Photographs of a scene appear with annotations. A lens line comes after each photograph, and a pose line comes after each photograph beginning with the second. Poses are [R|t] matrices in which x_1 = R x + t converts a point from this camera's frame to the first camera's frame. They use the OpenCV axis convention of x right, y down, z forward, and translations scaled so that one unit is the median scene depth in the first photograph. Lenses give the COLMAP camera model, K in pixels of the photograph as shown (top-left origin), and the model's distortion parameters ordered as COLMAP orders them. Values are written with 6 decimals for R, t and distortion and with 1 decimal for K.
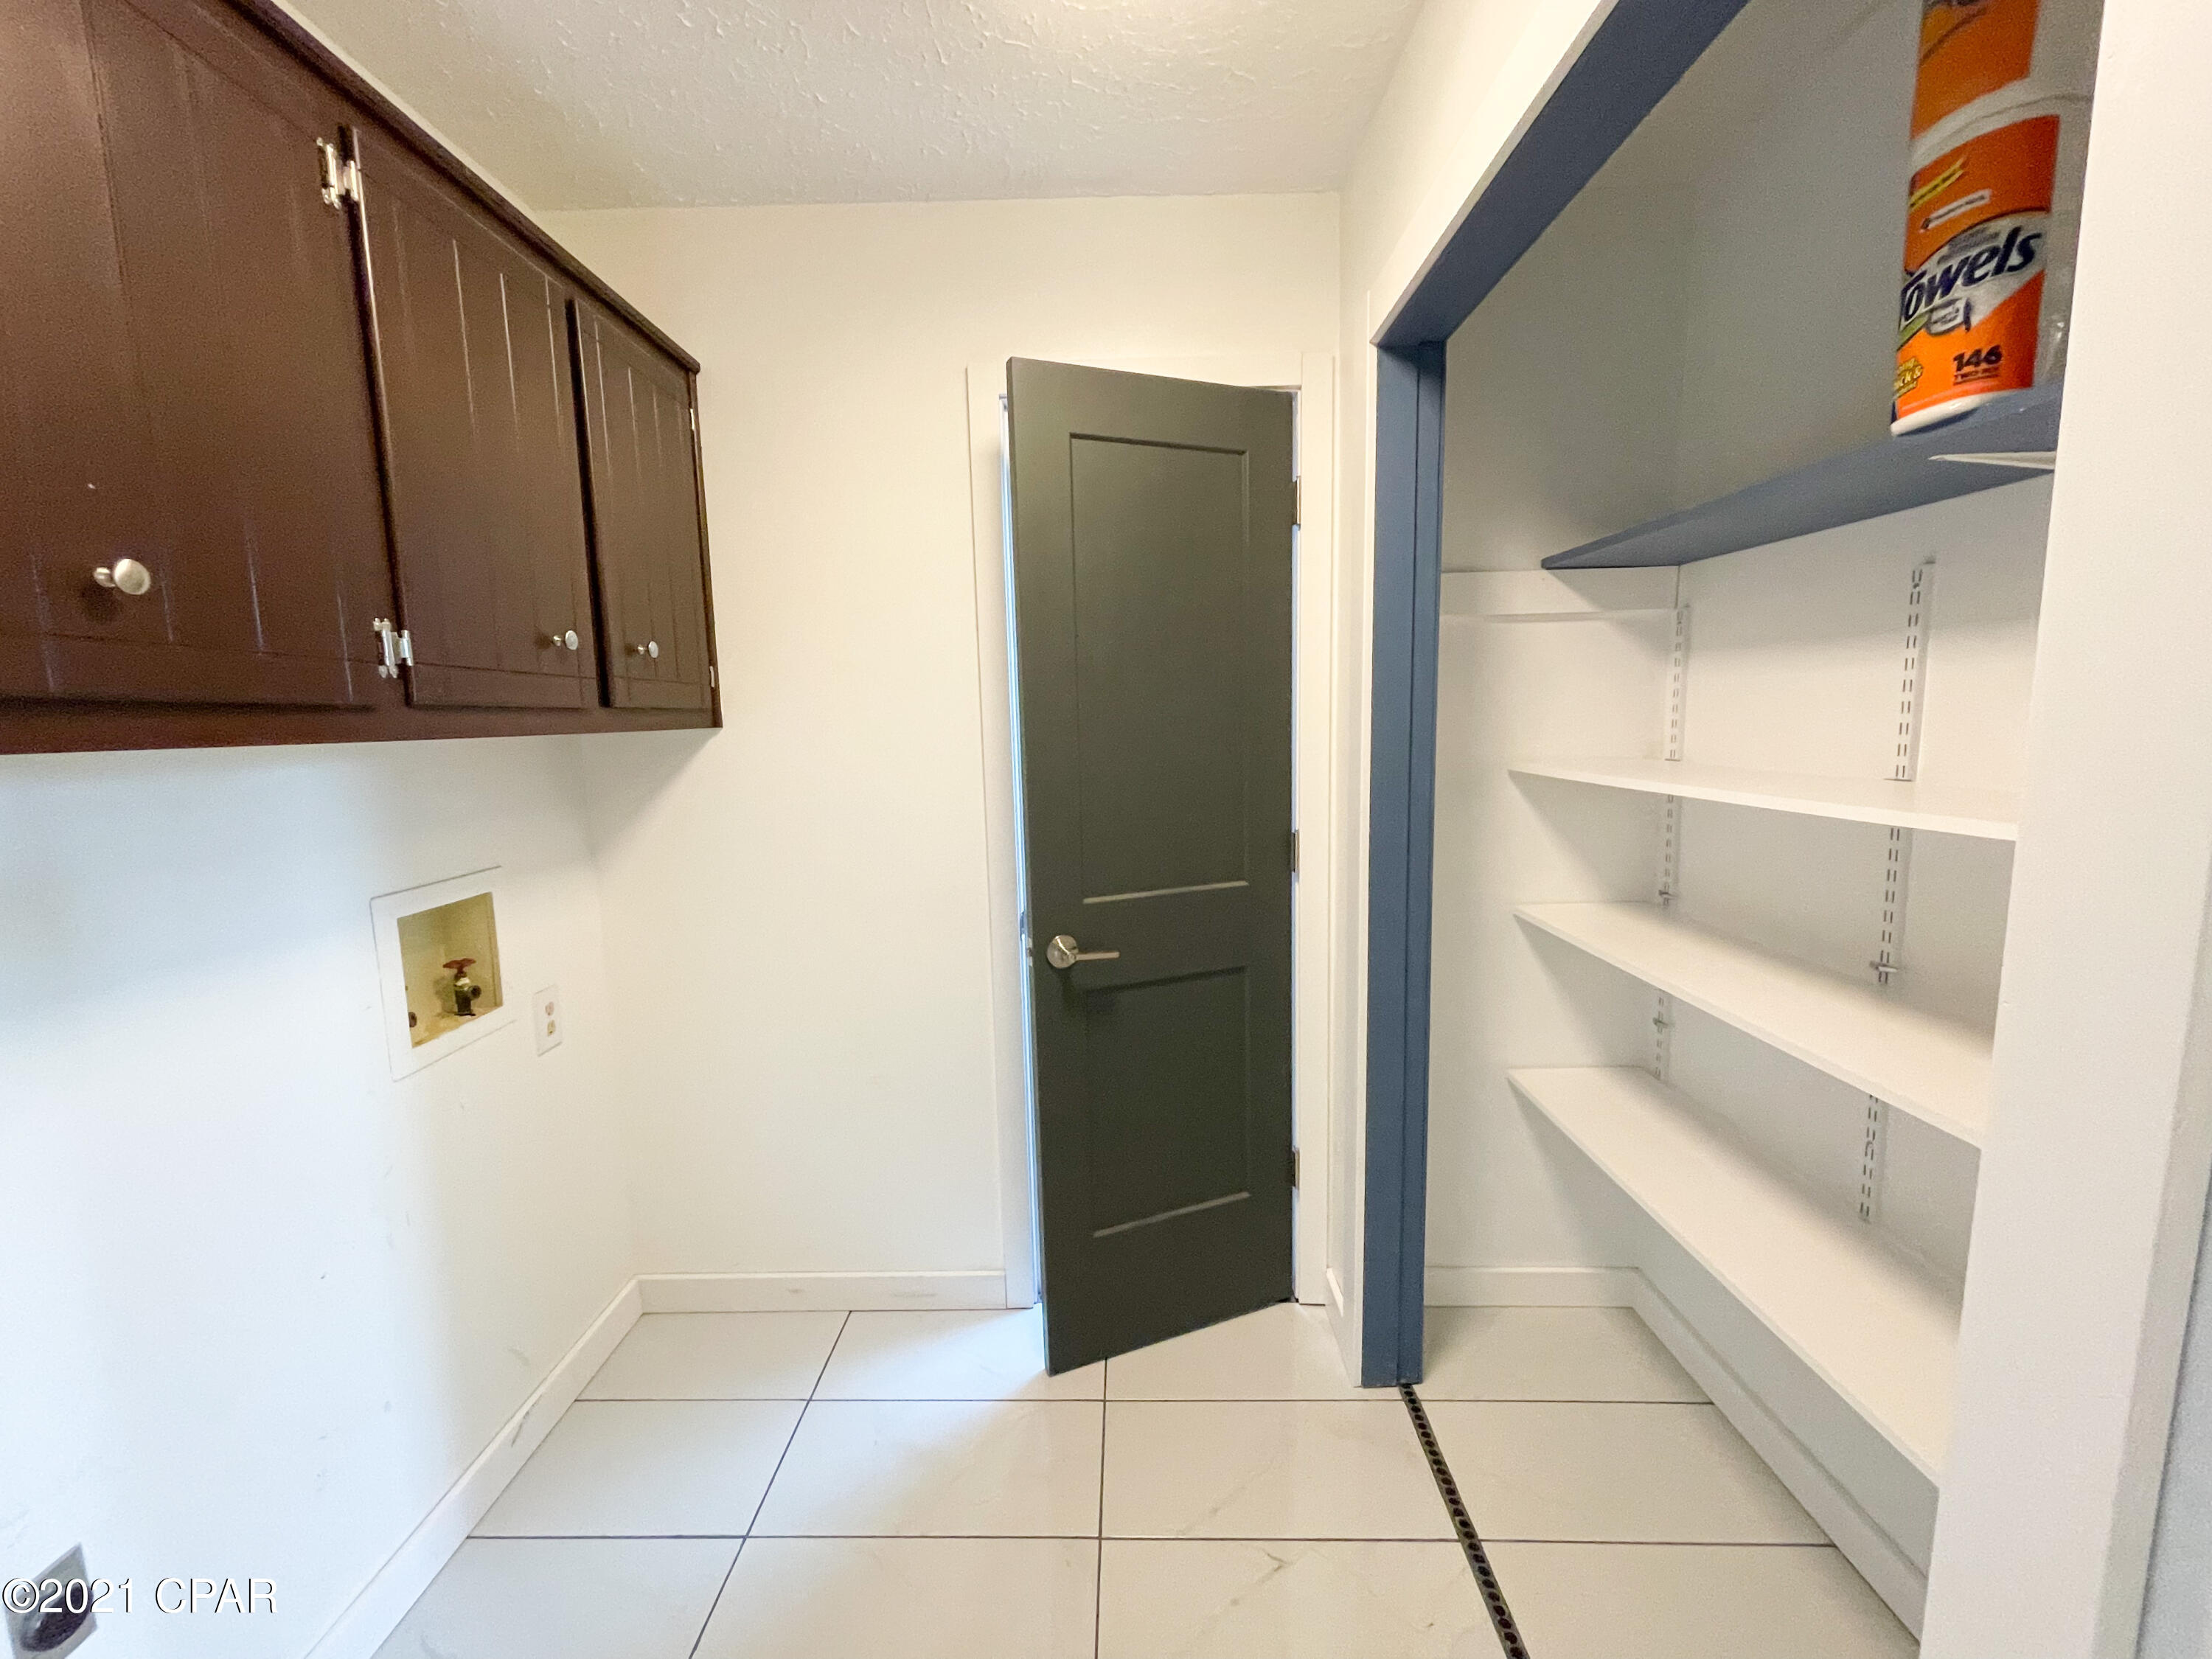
lens RADIAL K [[893.4, 0, 1104.3], [0, 893.4, 840.1], [0, 0, 1]] dist [-0.003401, -0.000033]
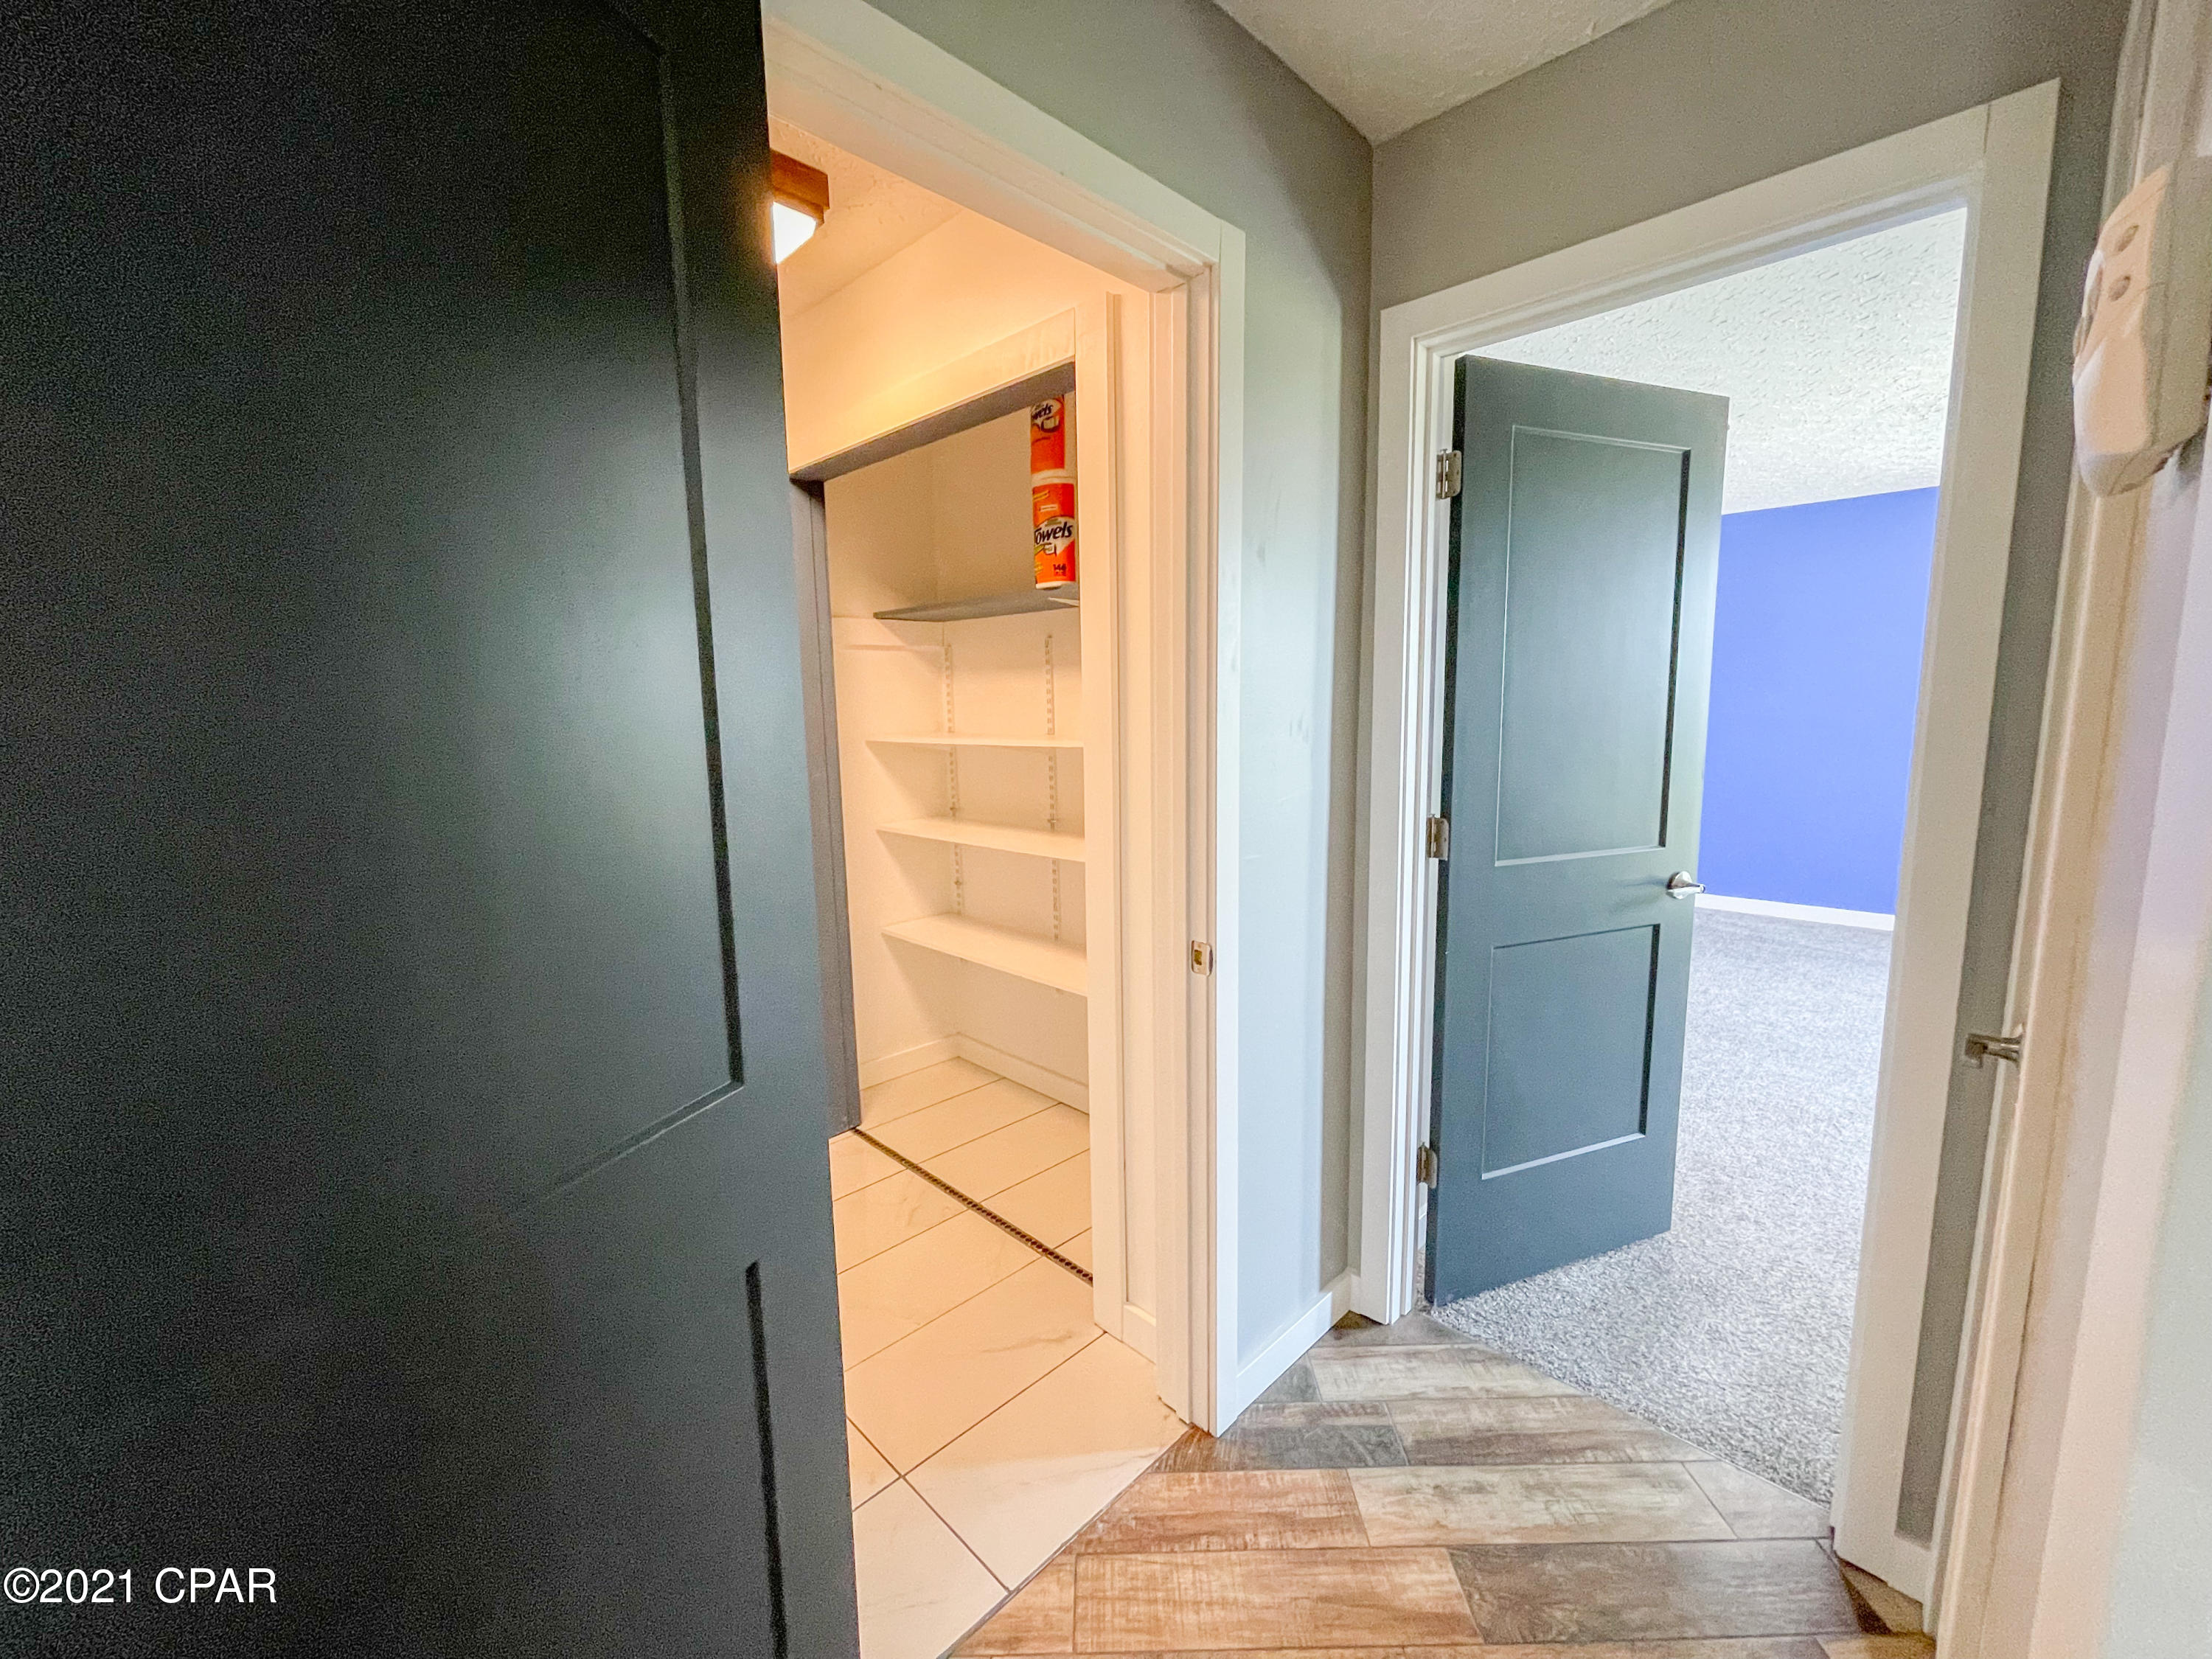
lens RADIAL K [[893.4, 0, 1109.0], [0, 893.4, 829.3], [0, 0, 1]] dist [-0.003401, -0.000033]
pose [[0.685258, -0.087262, 0.723054, -0.507748], [0.098649, 0.994768, 0.026561, 0.098507], [-0.721588, 0.053127, 0.690281, -0.503214]]
